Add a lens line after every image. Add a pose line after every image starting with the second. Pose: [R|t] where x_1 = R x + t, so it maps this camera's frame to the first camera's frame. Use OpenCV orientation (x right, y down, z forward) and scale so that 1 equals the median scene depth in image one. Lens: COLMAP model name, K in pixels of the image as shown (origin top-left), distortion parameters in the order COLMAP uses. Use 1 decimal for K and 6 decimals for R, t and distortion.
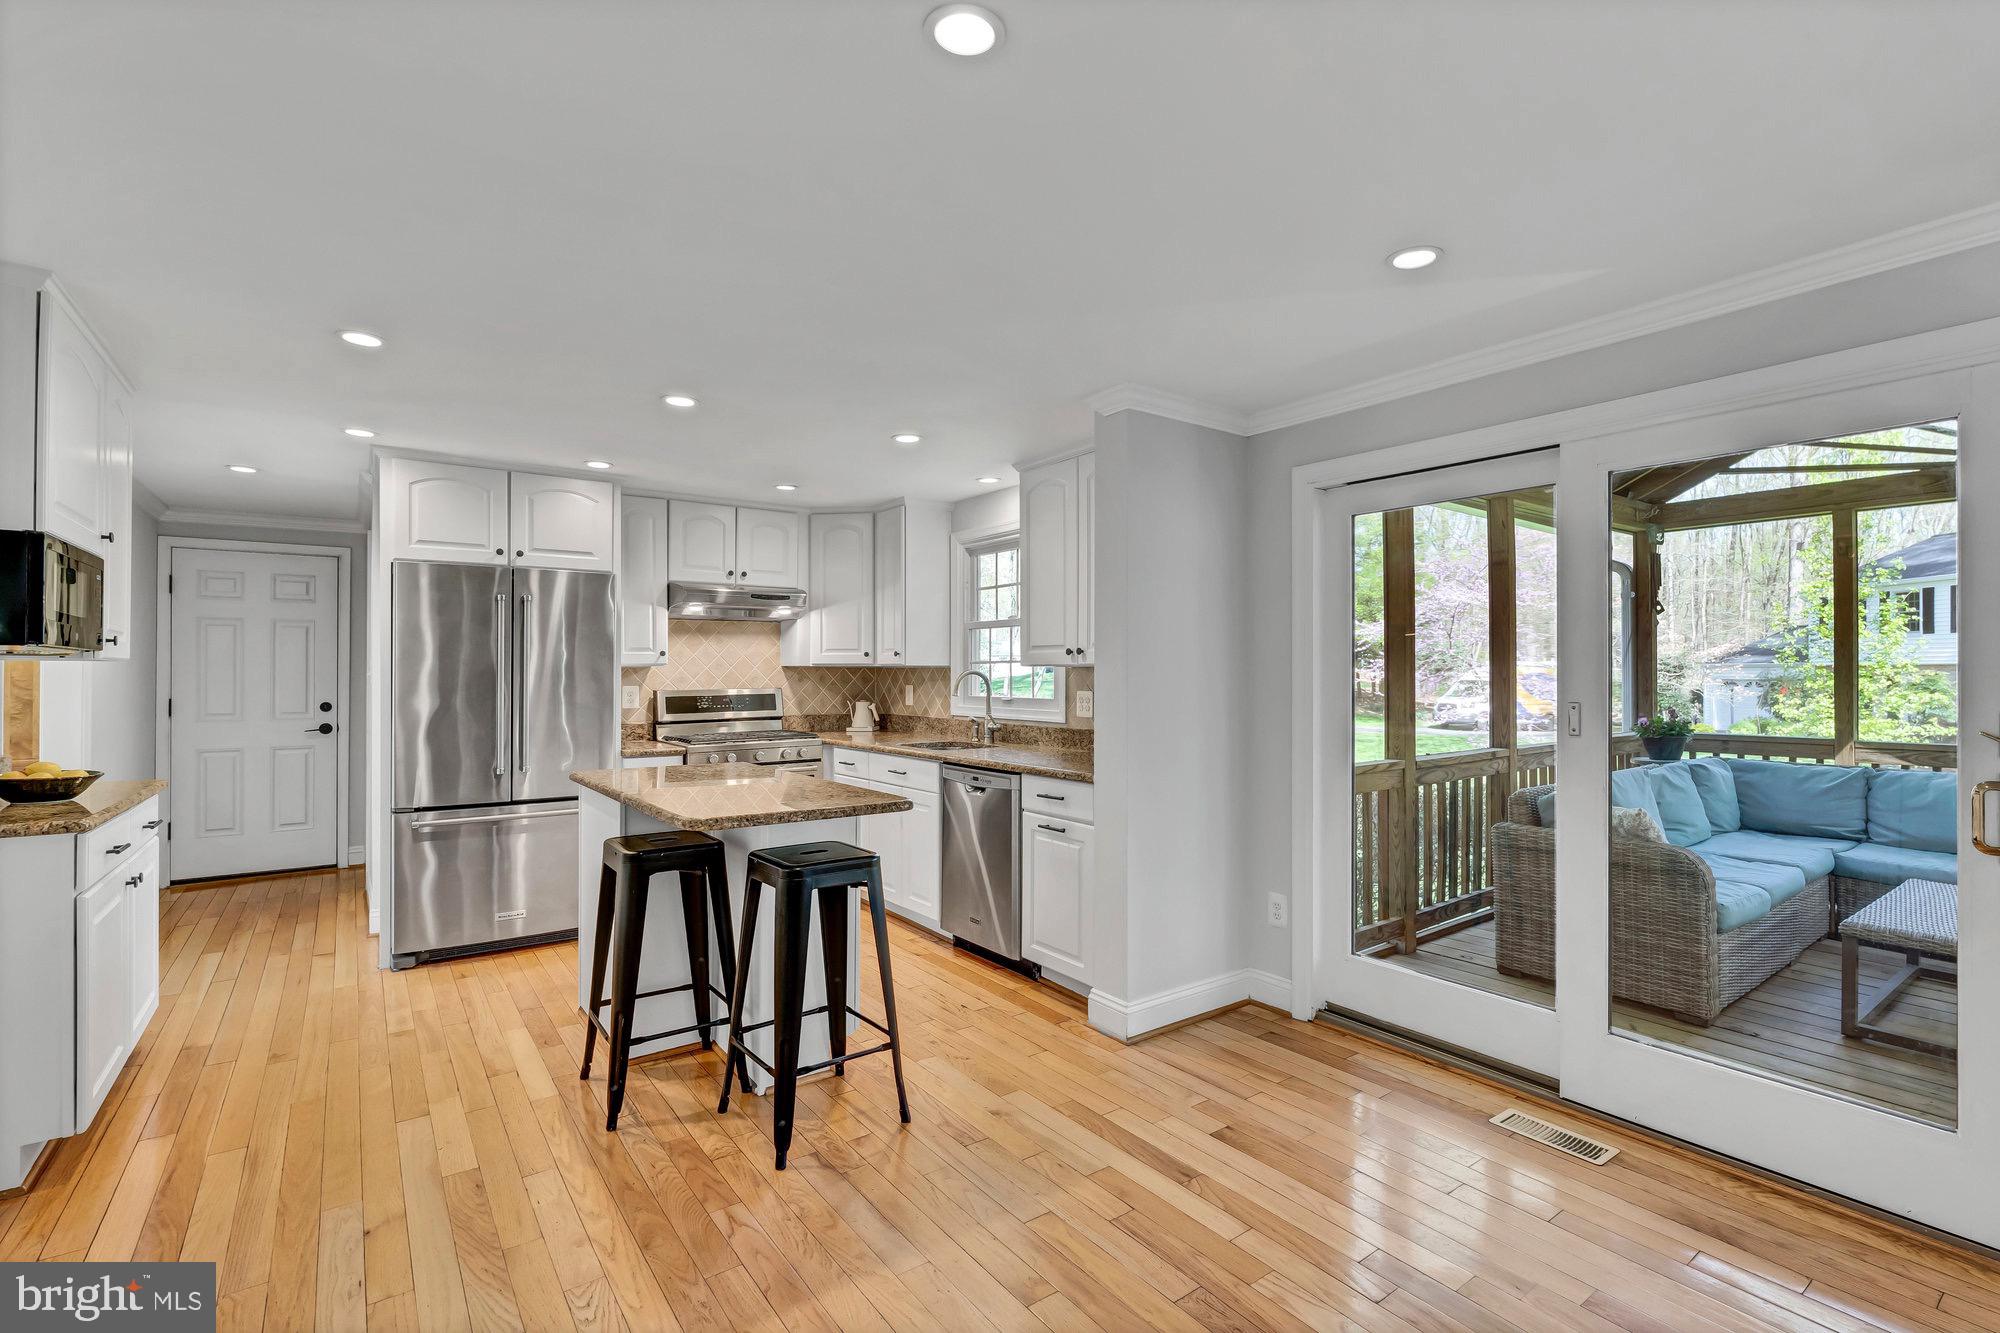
lens RADIAL K [[897.0, 0, 1011.8], [0, 897.0, 659.3], [0, 0, 1]] dist [-0.005948, 0.001555]
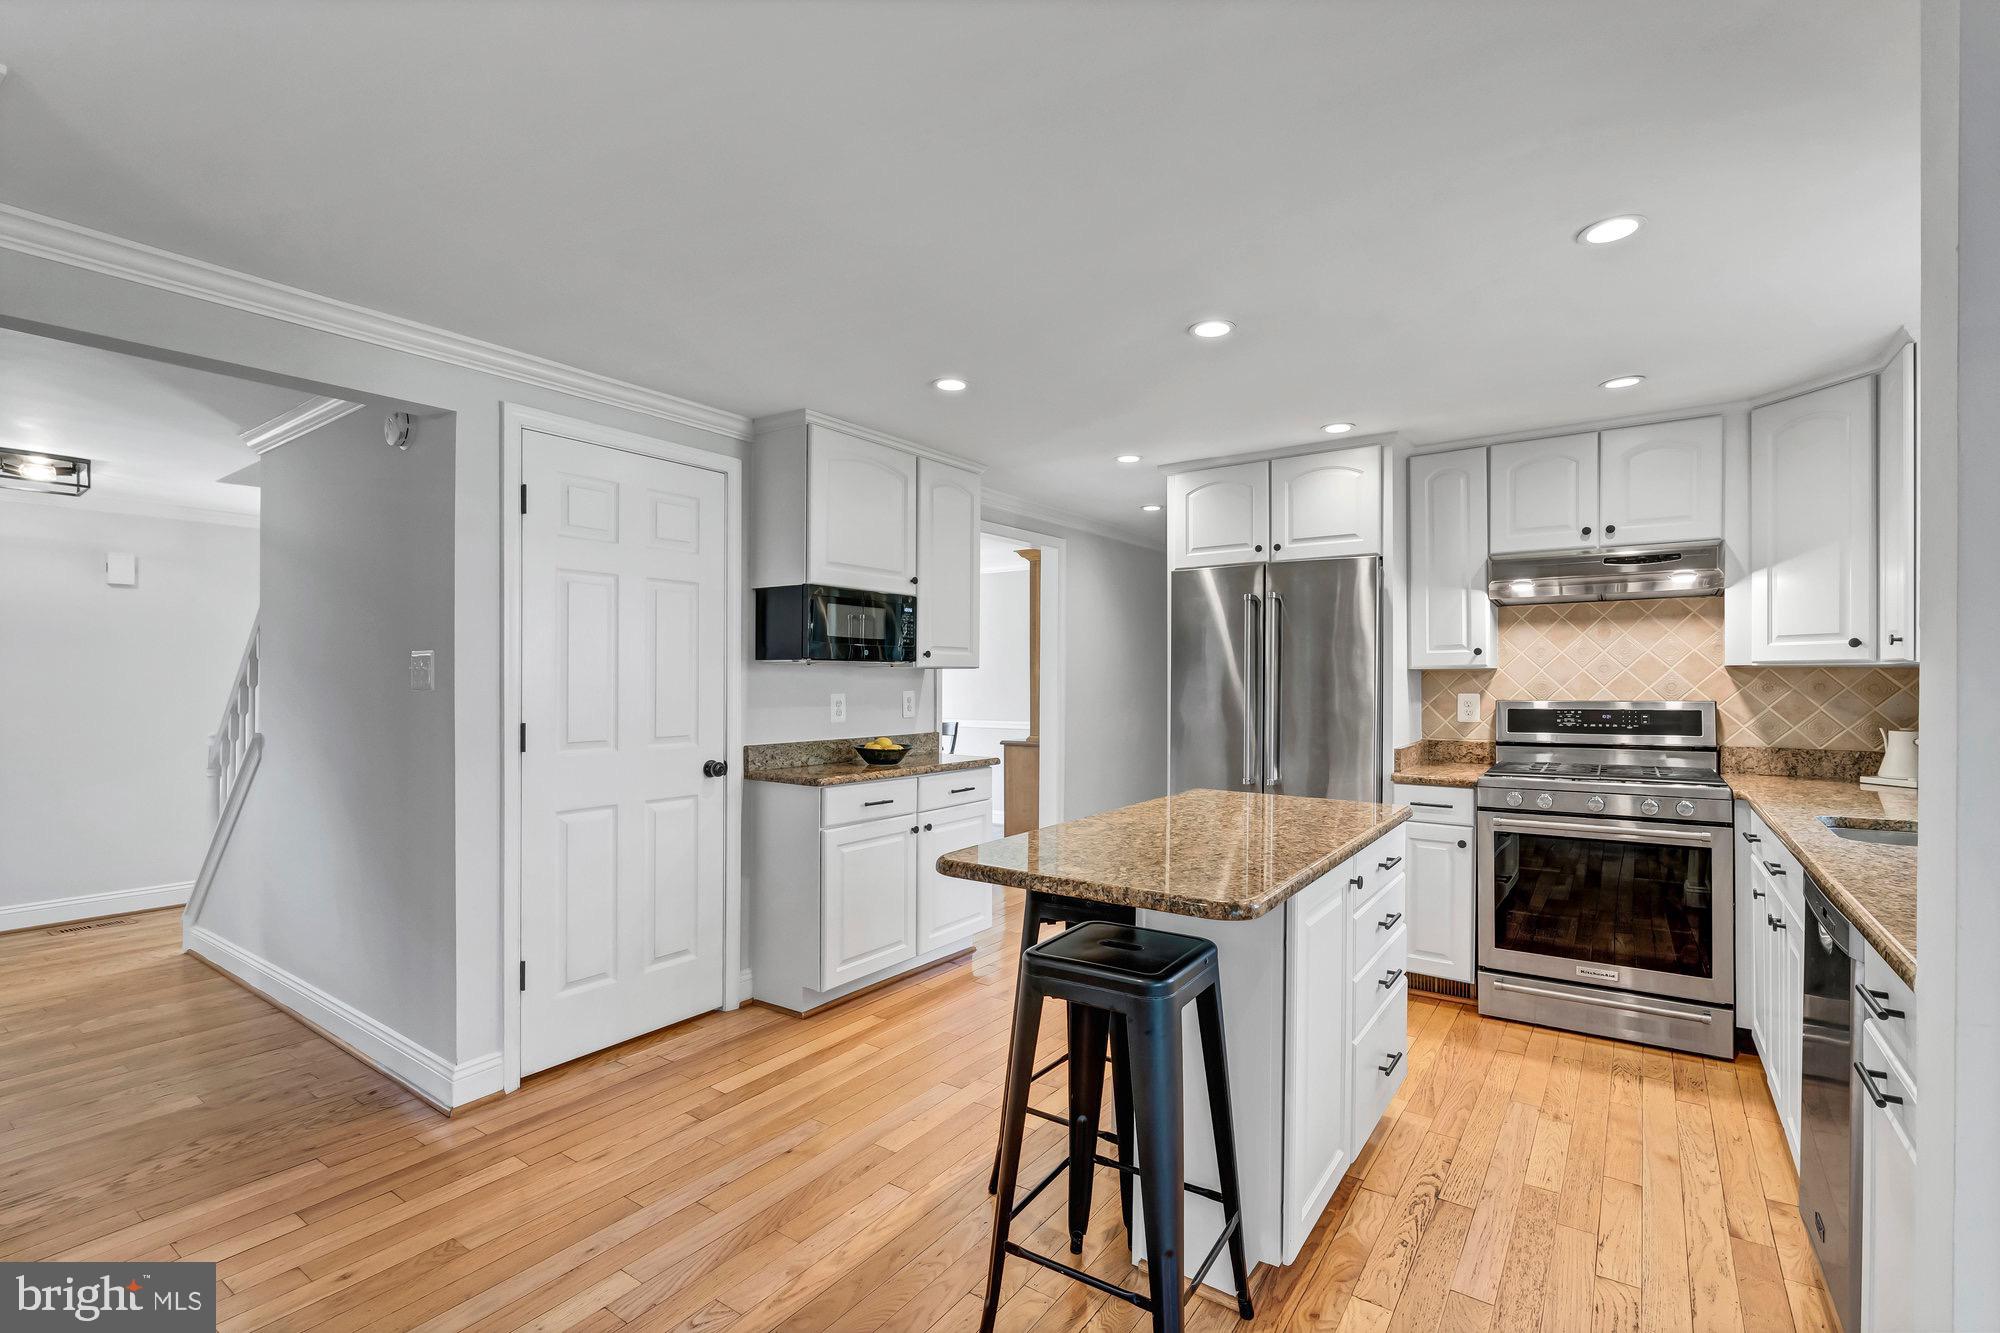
lens RADIAL K [[897.0, 0, 994.4], [0, 897.0, 676.2], [0, 0, 1]] dist [-0.005948, 0.001555]
pose [[0.308483, 0.000673, -0.951229, 0.211828], [0.015068, 0.999871, 0.005594, 0.004137], [0.951110, -0.016059, 0.308433, 0.391823]]
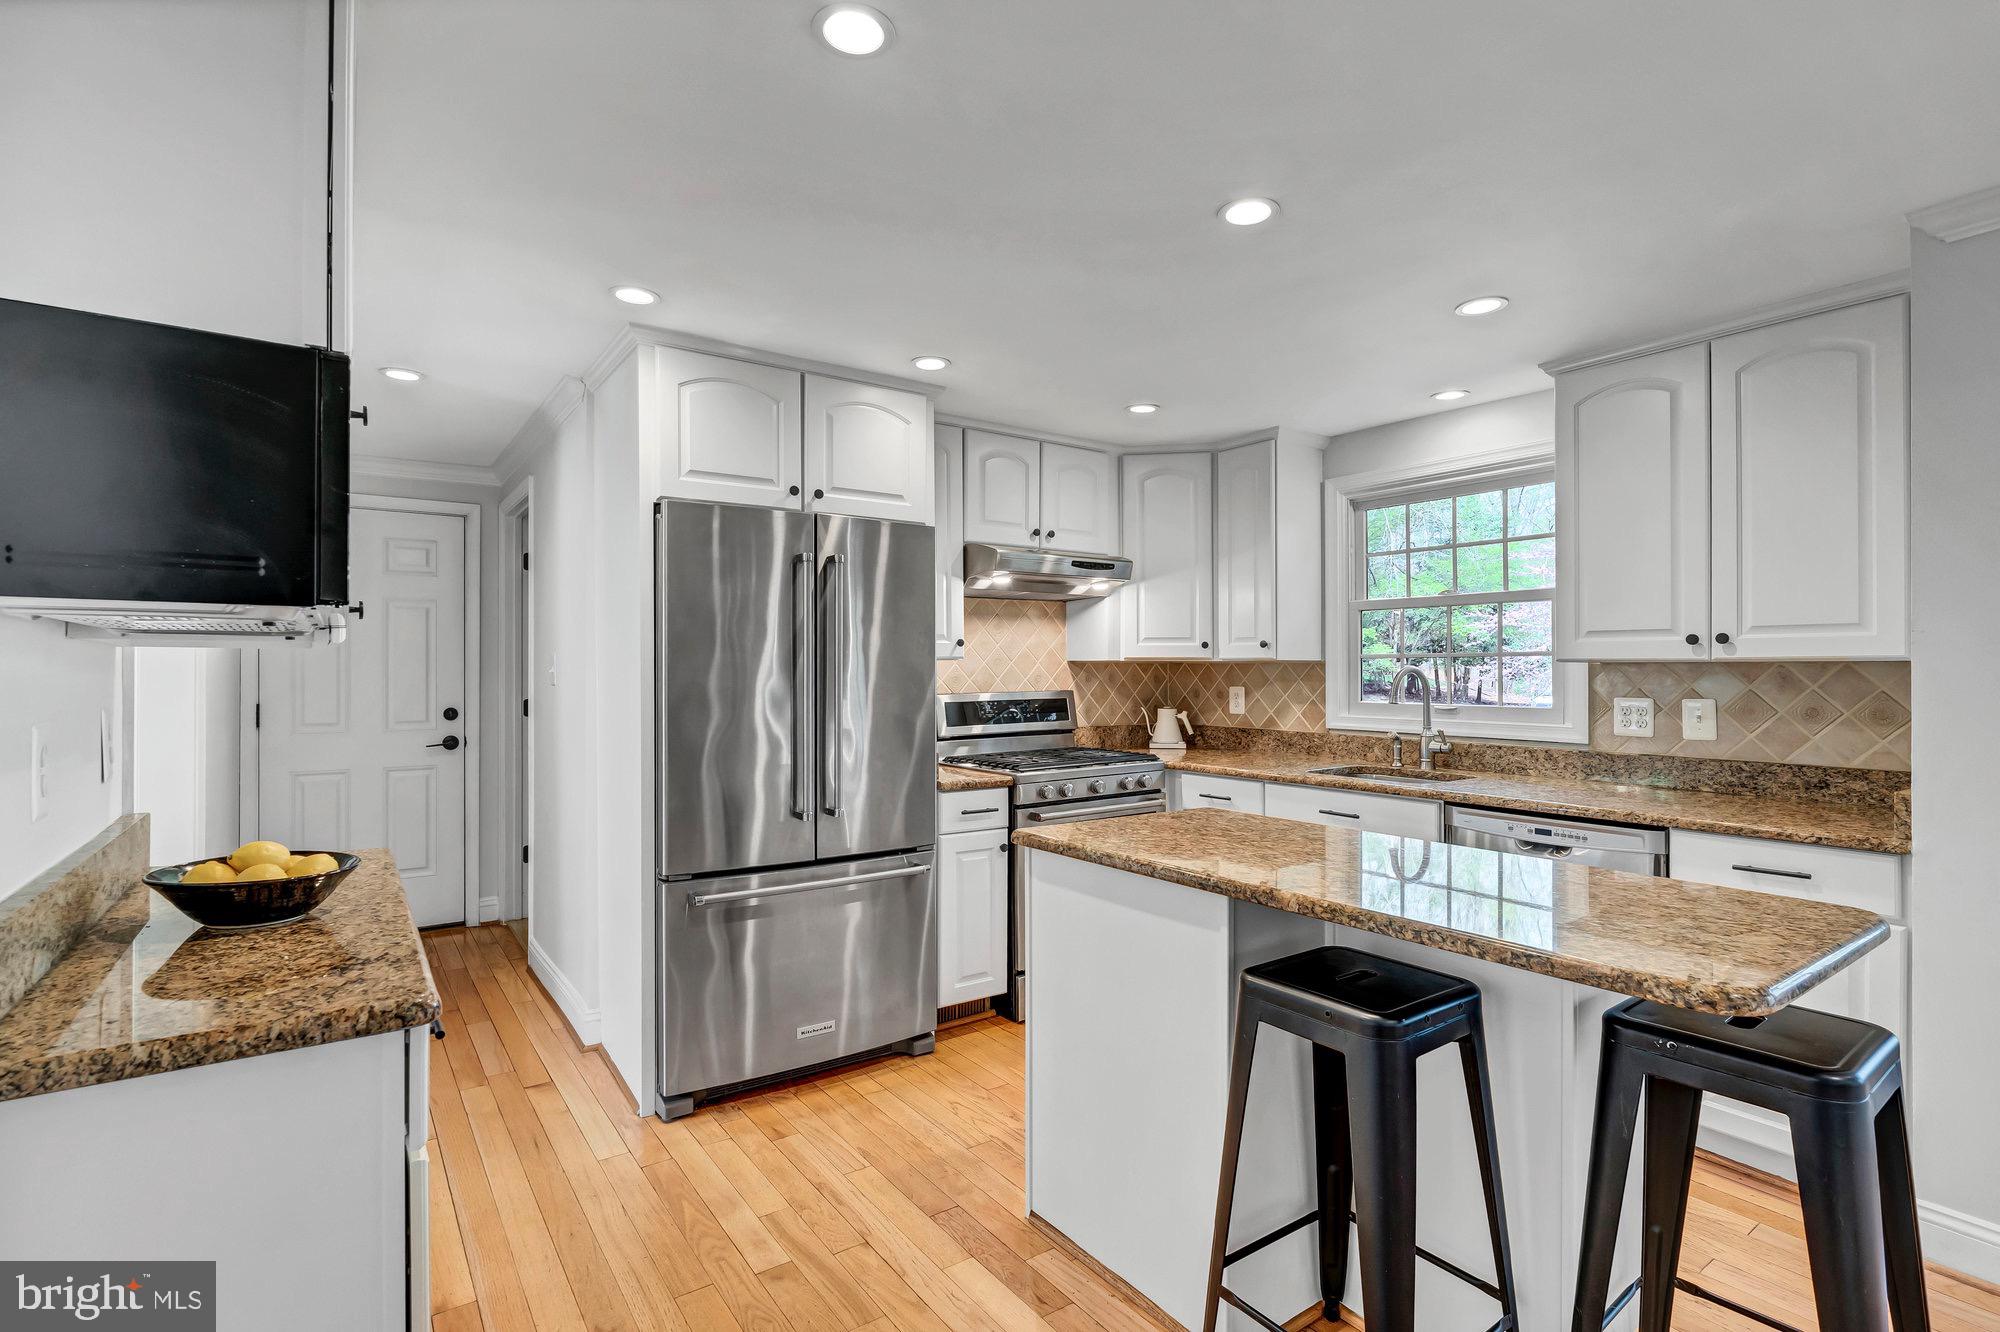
lens RADIAL K [[950.4, 0, 1007.1], [0, 950.4, 661.5], [0, 0, 1]] dist [0.003476, -0.000356]
pose [[0.999903, 0.001661, -0.013828, -0.354814], [-0.001571, 0.999978, 0.006504, 0.003558], [0.013839, -0.006481, 0.999883, 0.250693]]
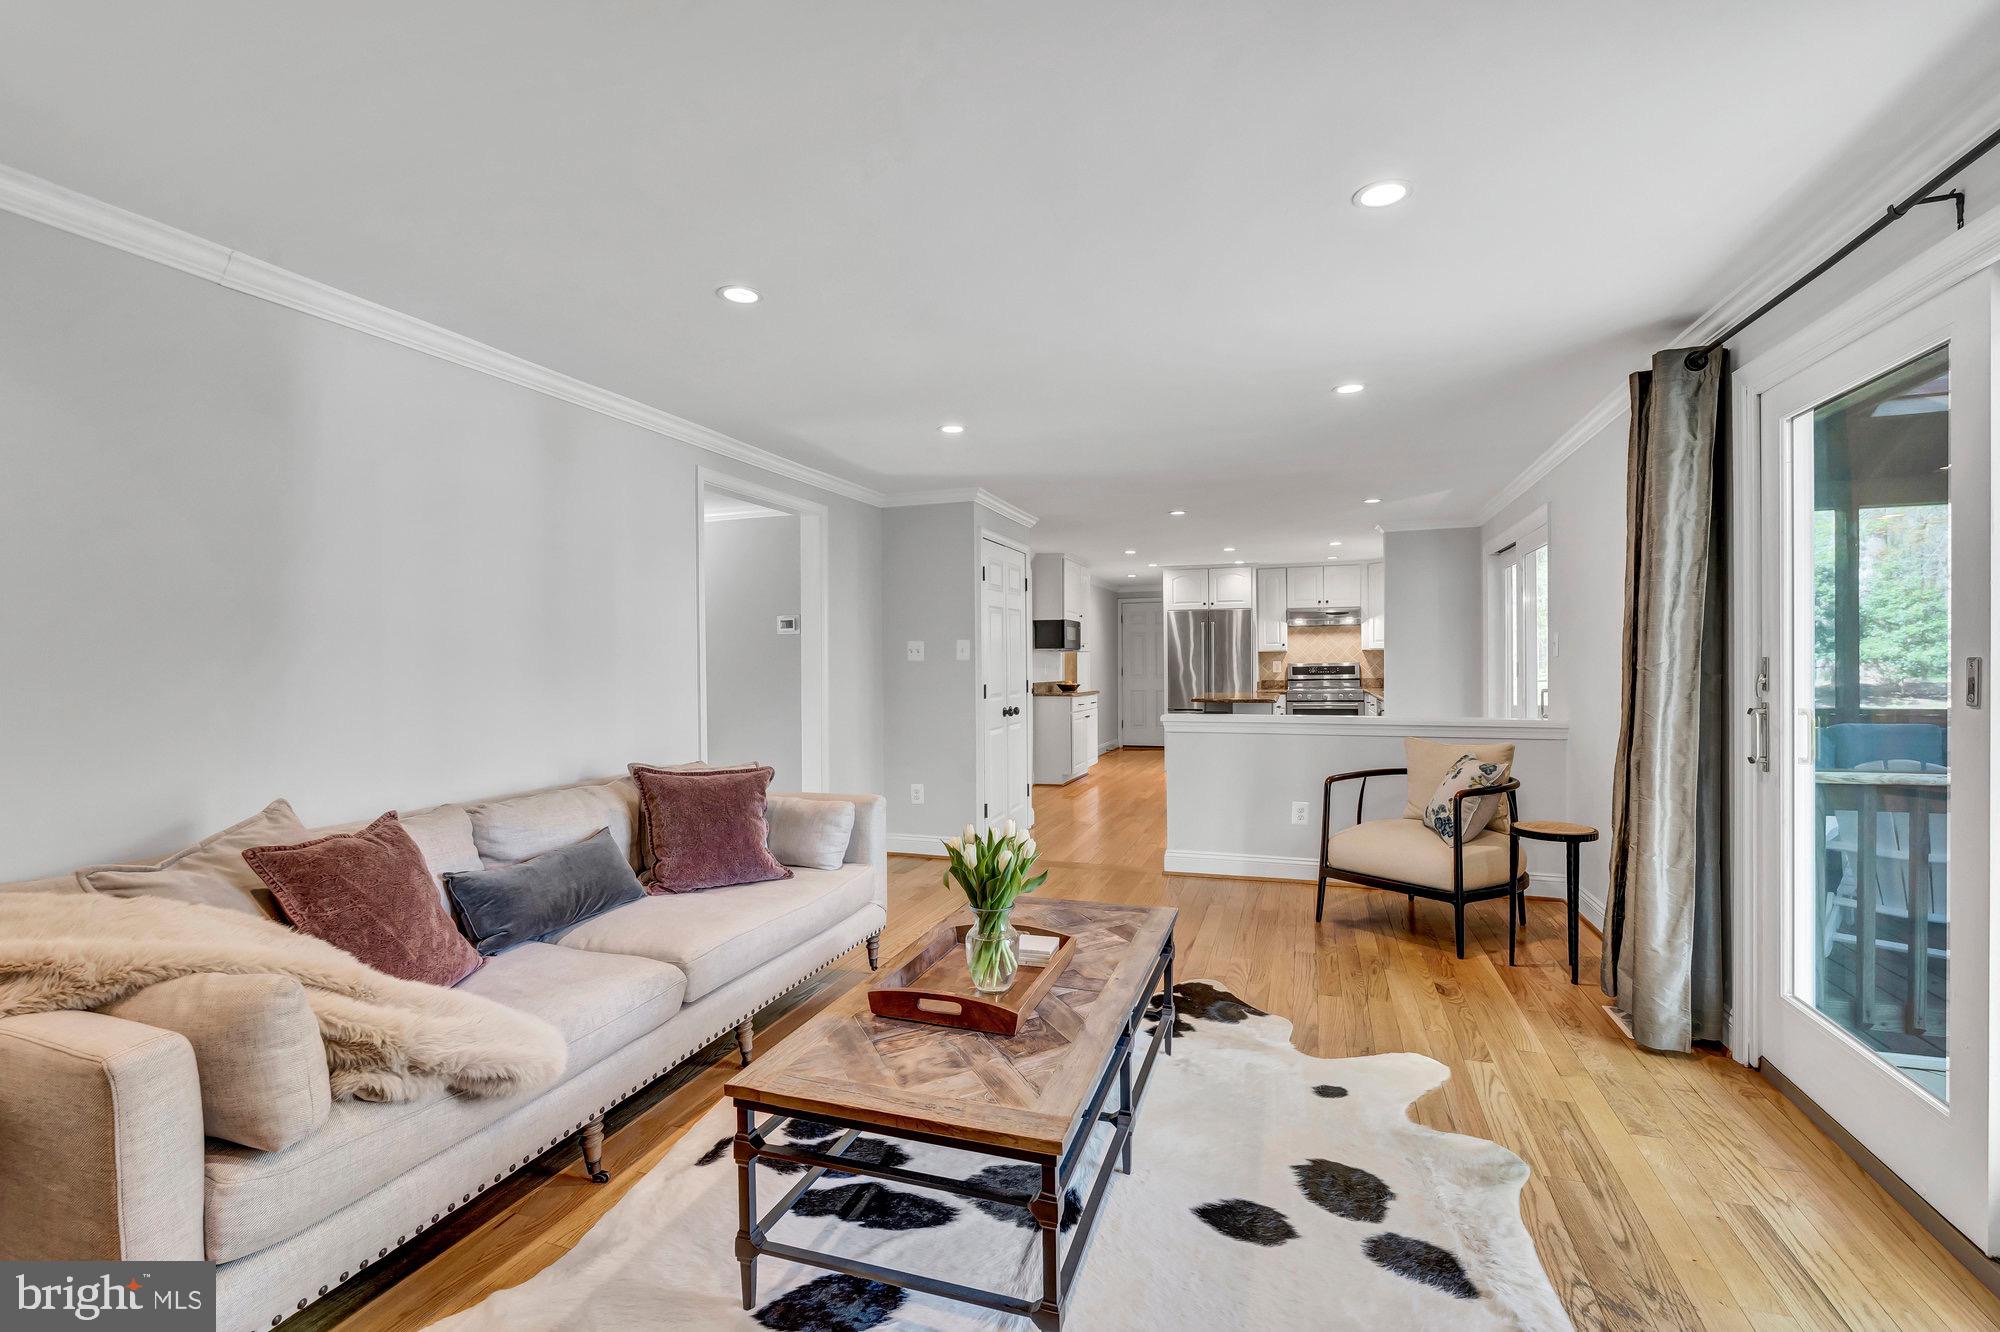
lens RADIAL K [[897.0, 0, 990.3], [0, 897.0, 671.1], [0, 0, 1]] dist [-0.005948, 0.001555]
pose [[0.560888, 0.002339, -0.827888, 0.947076], [0.020346, 0.999655, 0.016608, 0.005804], [0.827642, -0.026160, 0.560647, -0.707392]]
